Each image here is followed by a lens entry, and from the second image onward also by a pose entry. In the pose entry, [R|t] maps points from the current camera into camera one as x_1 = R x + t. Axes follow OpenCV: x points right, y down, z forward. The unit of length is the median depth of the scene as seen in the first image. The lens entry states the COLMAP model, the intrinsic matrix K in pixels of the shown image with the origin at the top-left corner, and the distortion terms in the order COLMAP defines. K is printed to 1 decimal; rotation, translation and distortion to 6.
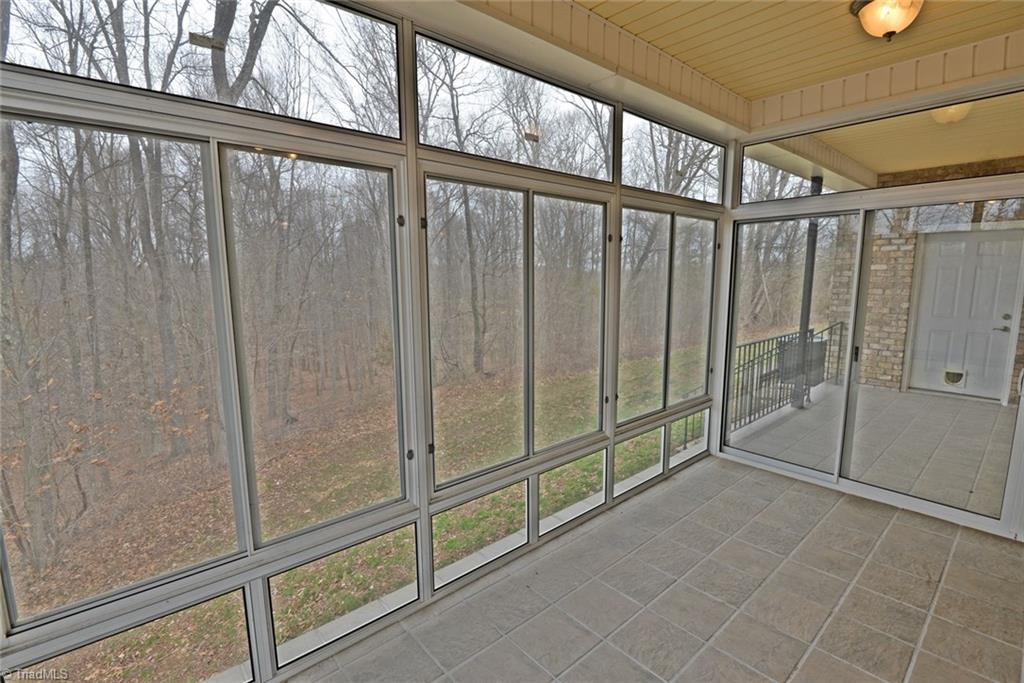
lens RADIAL K [[468.1, 0, 509.4], [0, 468.1, 342.3], [0, 0, 1]] dist [-0.014079, -0.000739]
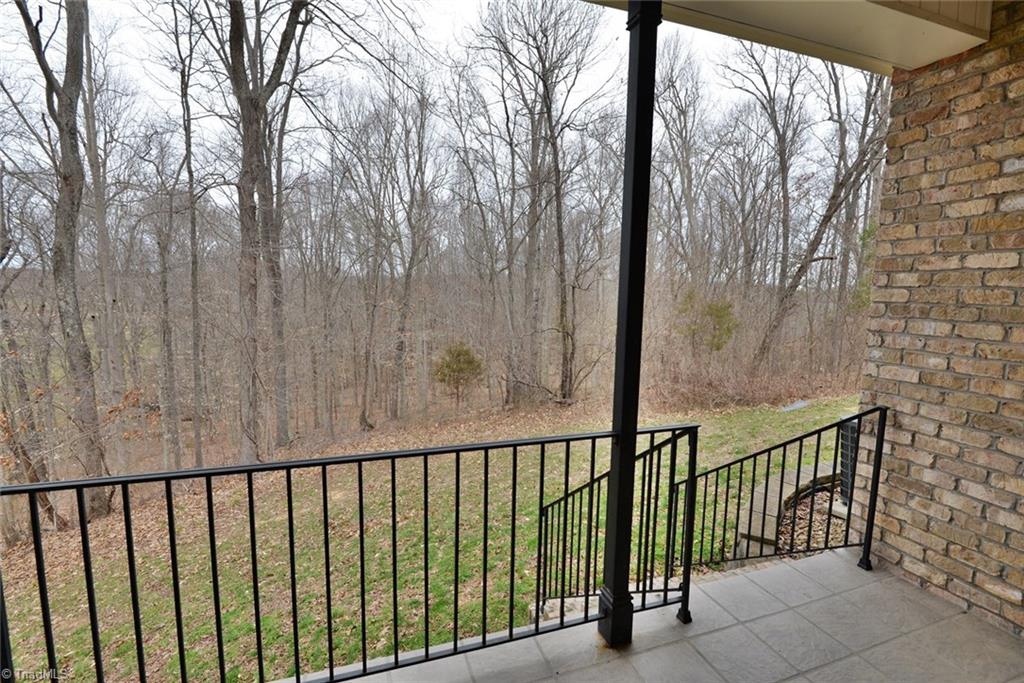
lens RADIAL K [[468.1, 0, 509.4], [0, 468.1, 342.3], [0, 0, 1]] dist [-0.014079, -0.000739]
pose [[0.933006, 0.060645, -0.354713, 0.580629], [-0.070057, 0.997448, -0.013739, -0.072255], [0.352975, 0.037669, 0.934874, 0.555702]]
